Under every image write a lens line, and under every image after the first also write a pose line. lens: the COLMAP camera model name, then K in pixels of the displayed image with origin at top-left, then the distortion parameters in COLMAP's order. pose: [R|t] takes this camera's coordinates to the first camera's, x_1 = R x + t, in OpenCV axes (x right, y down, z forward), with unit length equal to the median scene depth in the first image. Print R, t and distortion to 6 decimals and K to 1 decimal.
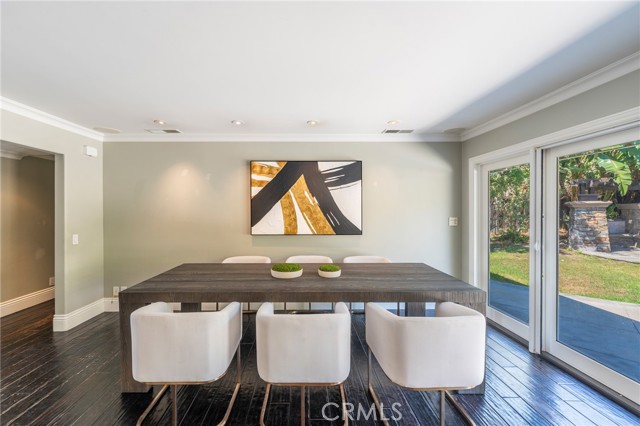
lens RADIAL K [[265.6, 0, 301.5], [0, 265.6, 211.0], [0, 0, 1]] dist [0.000369, -0.000137]
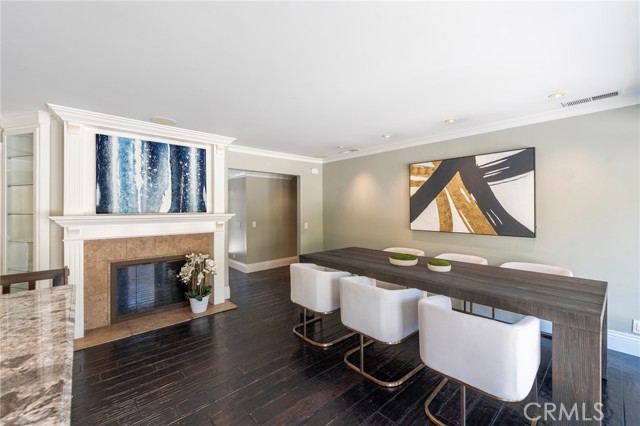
lens RADIAL K [[265.8, 0, 321.6], [0, 265.8, 207.7], [0, 0, 1]] dist [-0.001171, -0.000172]
pose [[0.670082, -0.002305, -0.742284, 0.396109], [0.000295, 0.999996, -0.002839, -0.000440], [0.742287, 0.001683, 0.670080, -0.035065]]
